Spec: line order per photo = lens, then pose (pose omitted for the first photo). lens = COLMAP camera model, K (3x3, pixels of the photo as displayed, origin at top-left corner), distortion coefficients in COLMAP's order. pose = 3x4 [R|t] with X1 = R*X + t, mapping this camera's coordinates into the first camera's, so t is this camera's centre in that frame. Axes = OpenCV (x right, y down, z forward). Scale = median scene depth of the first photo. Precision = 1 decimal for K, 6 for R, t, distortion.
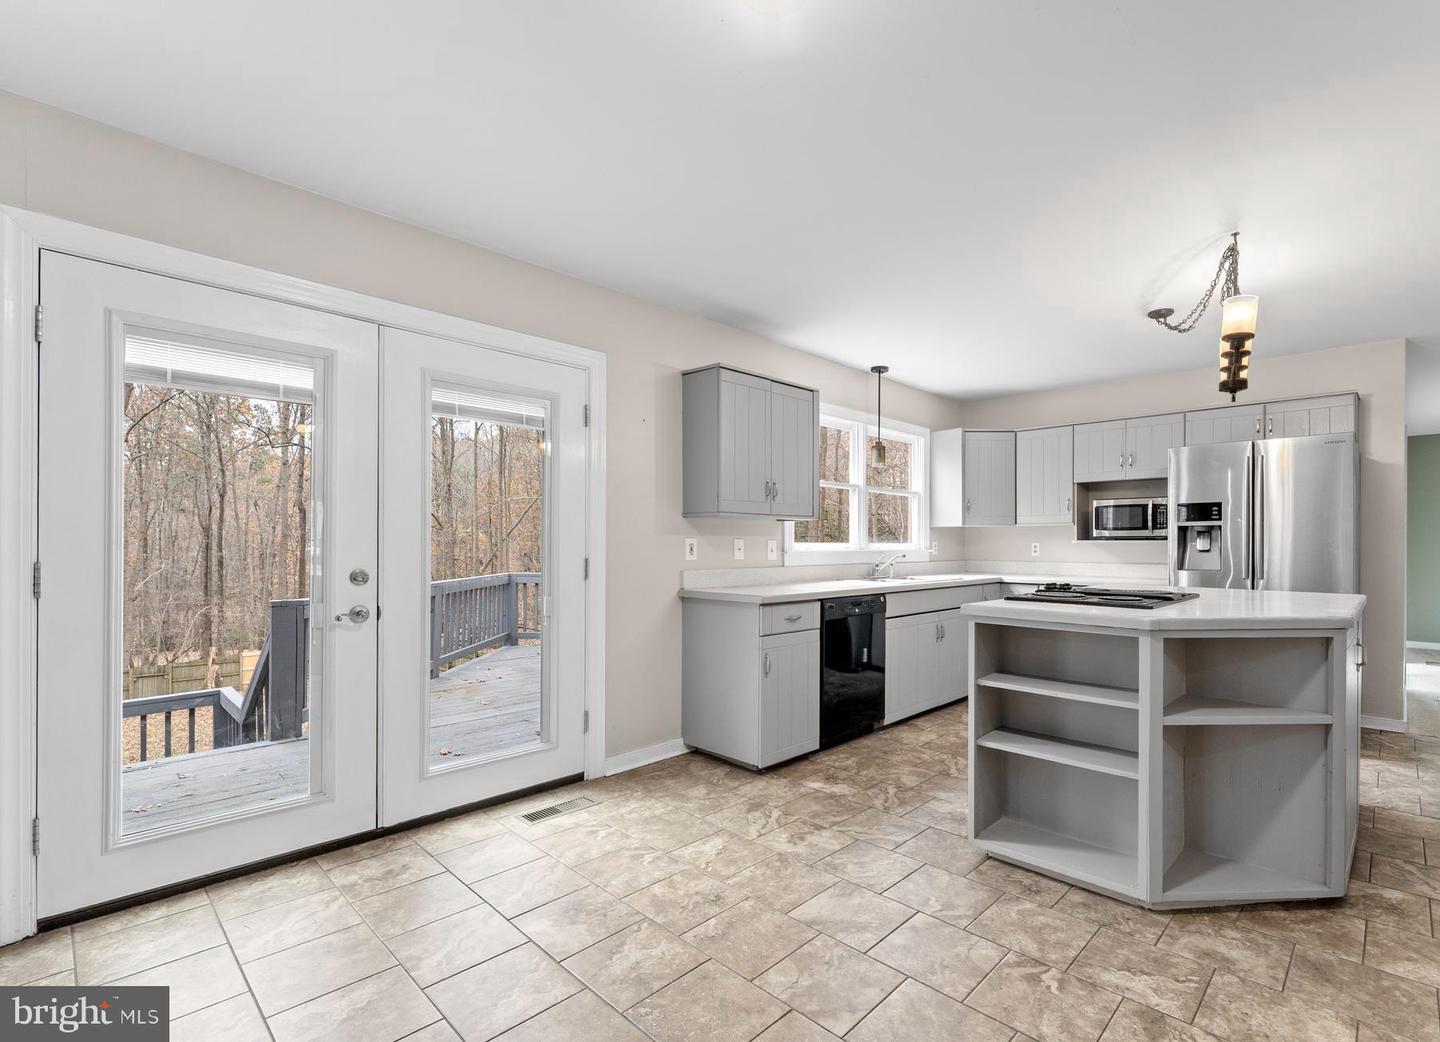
lens RADIAL K [[680.9, 0, 773.4], [0, 680.9, 546.1], [0, 0, 1]] dist [0.001533, -0.001491]
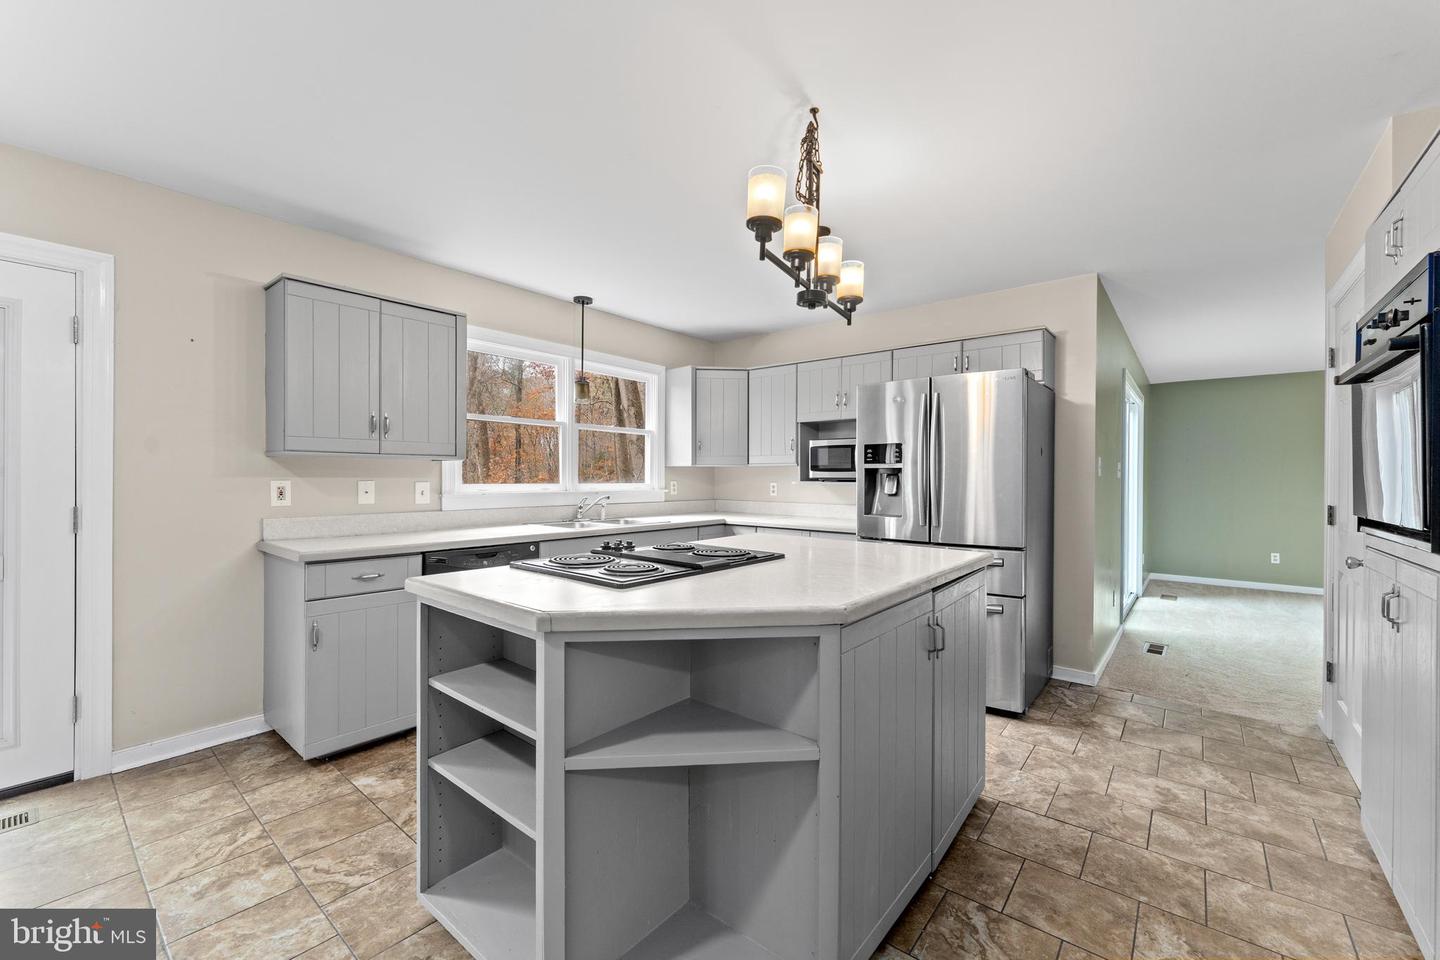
lens RADIAL K [[586.6, 0, 721.2], [0, 586.6, 480.1], [0, 0, 1]] dist [-0.007529, 0.001568]
pose [[0.998346, 0.003623, 0.057382, 0.366292], [-0.003747, 0.999991, 0.002049, -0.014635], [-0.057375, -0.002260, 0.998350, 0.217107]]
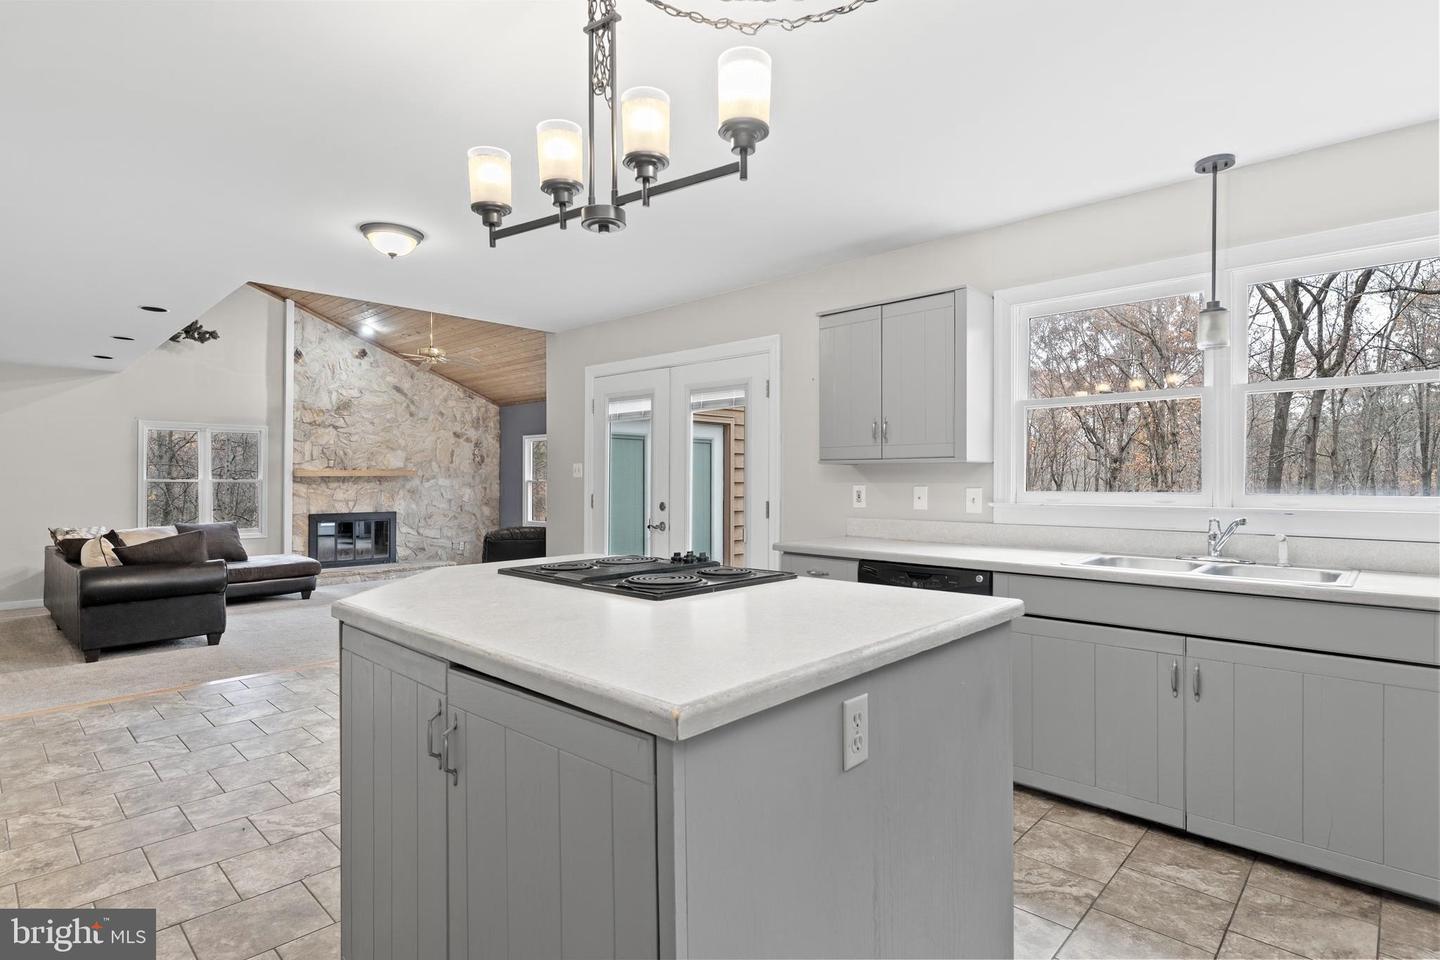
lens RADIAL K [[736.2, 0, 720.1], [0, 736.2, 468.7], [0, 0, 1]] dist [0.014068, -0.000064]
pose [[-0.024545, -0.017992, -0.999537, 0.890836], [-0.006392, 0.999820, -0.017840, -0.014398], [0.999678, 0.005951, -0.024656, 0.771549]]
